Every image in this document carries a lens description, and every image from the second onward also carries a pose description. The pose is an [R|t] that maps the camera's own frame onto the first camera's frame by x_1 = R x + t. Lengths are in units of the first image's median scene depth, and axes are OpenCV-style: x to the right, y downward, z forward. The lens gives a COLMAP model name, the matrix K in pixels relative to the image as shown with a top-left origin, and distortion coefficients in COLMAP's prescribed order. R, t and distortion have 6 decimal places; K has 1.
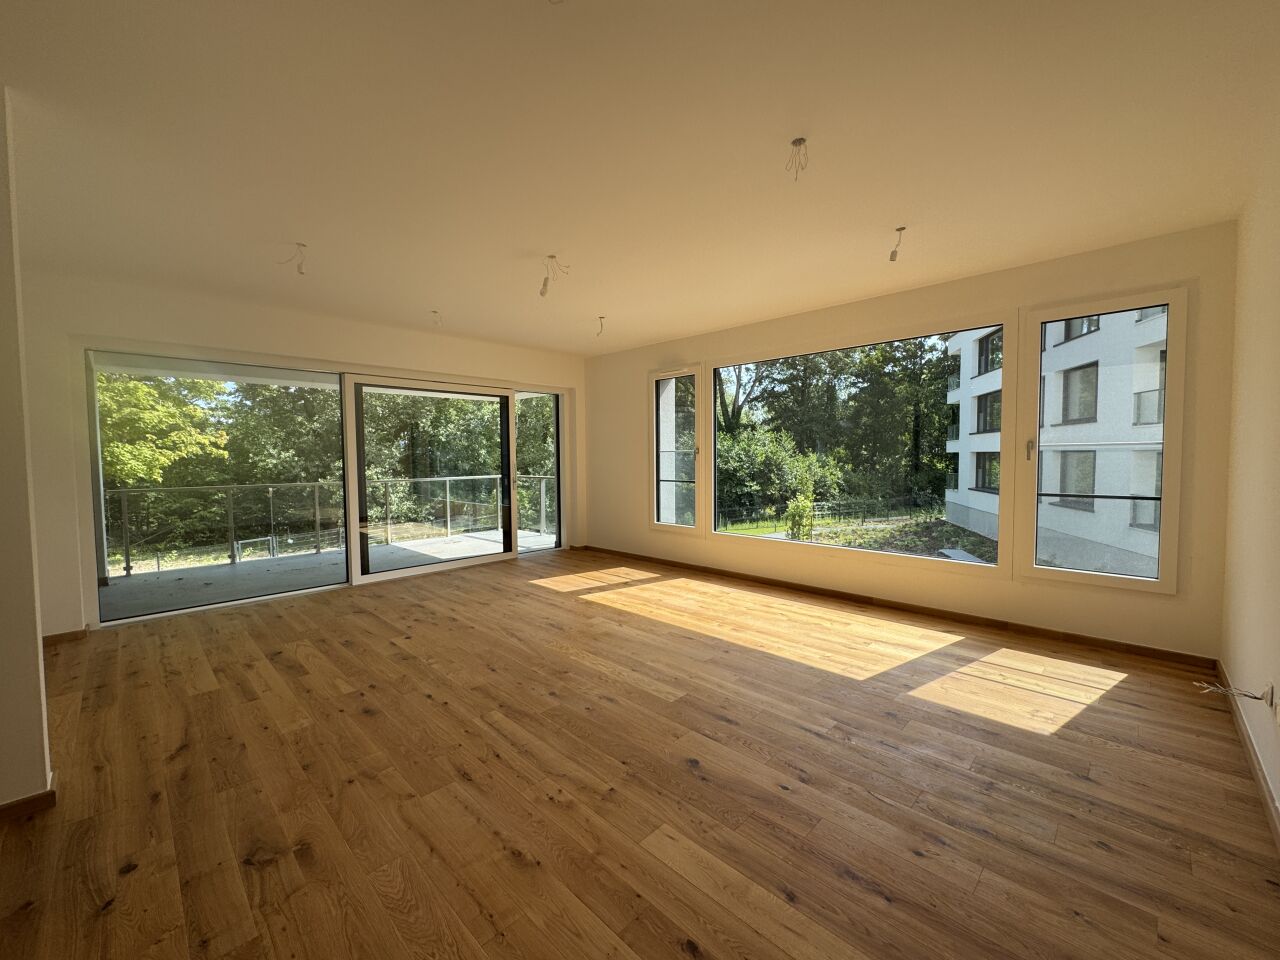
lens RADIAL K [[517.0, 0, 641.6], [0, 517.0, 478.7], [0, 0, 1]] dist [0.001915, -0.000202]
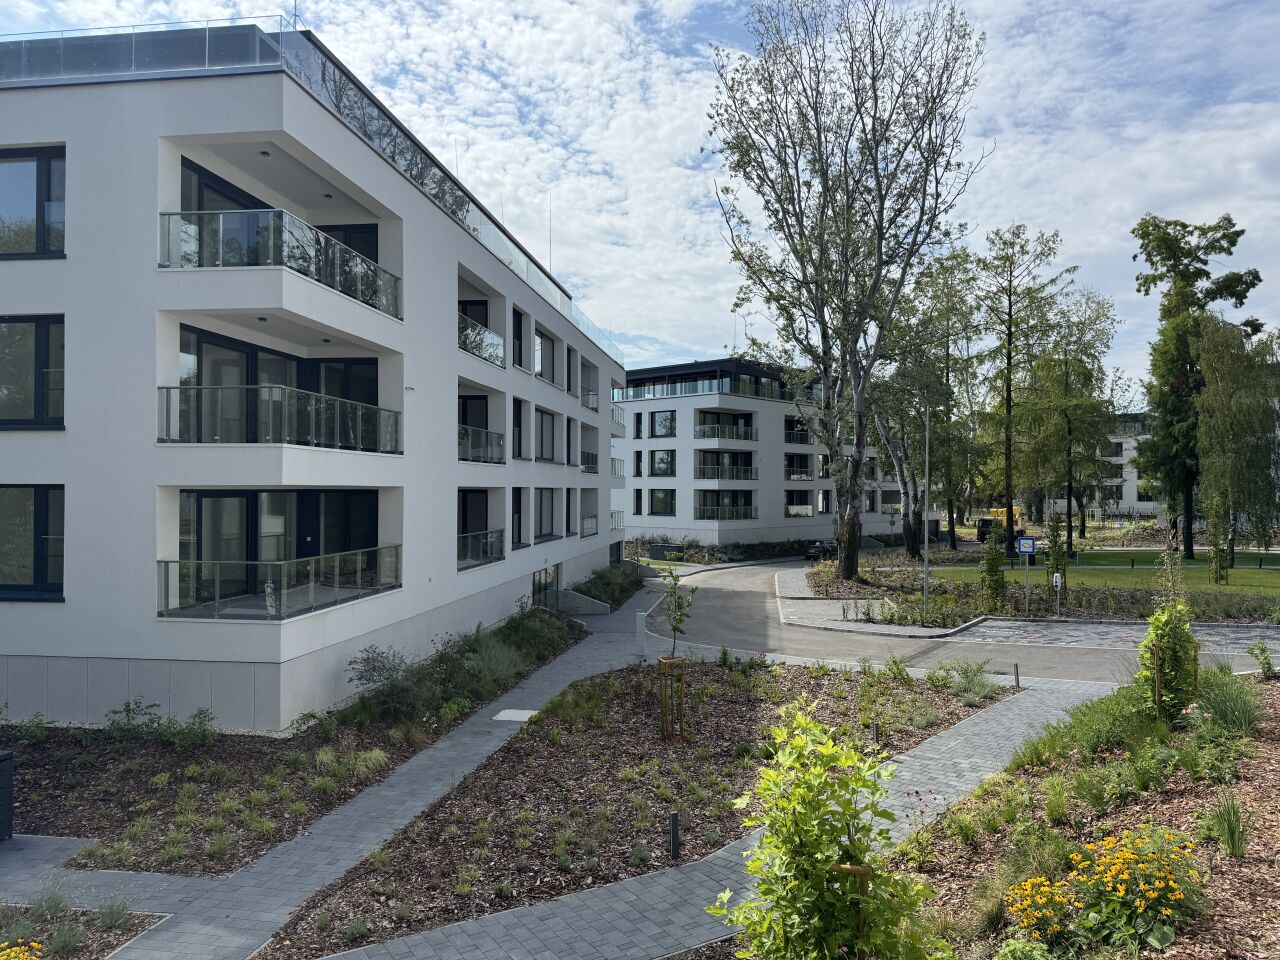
lens RADIAL K [[894.7, 0, 640.0], [0, 894.7, 480.0], [0, 0, 1]] dist [0.036167, -0.001270]
pose [[-0.106016, 0.018299, 0.994196, -0.047868], [0.041334, 0.999048, -0.013981, -0.009724], [-0.993505, 0.039612, -0.106671, 0.235833]]
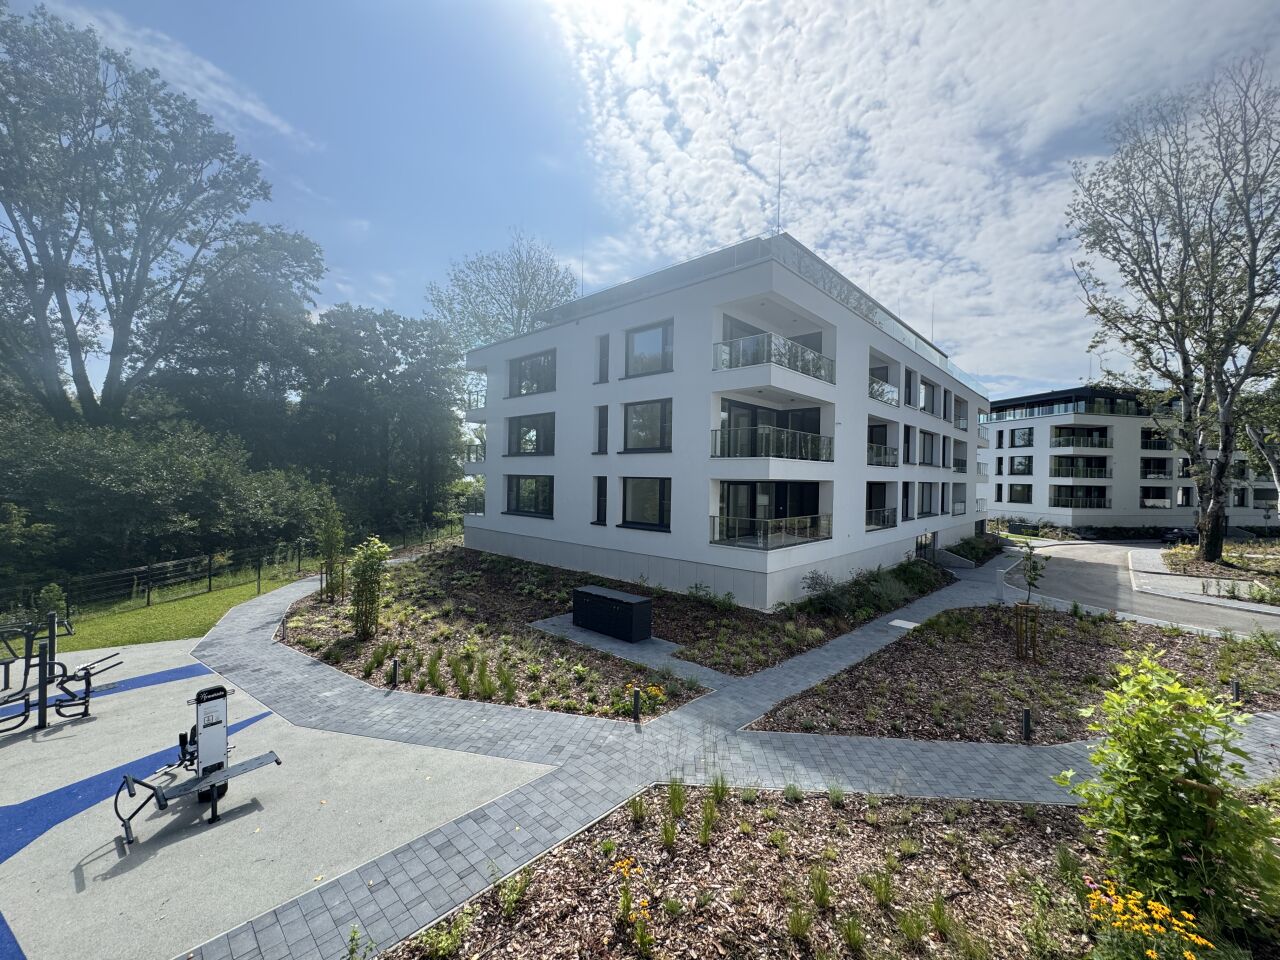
lens RADIAL K [[517.0, 0, 641.6], [0, 517.0, 478.7], [0, 0, 1]] dist [0.001915, -0.000202]
pose [[0.480142, 0.014723, 0.877067, -0.062667], [0.017453, 0.999501, -0.026333, -0.010489], [-0.877017, 0.027951, 0.479646, 0.237227]]
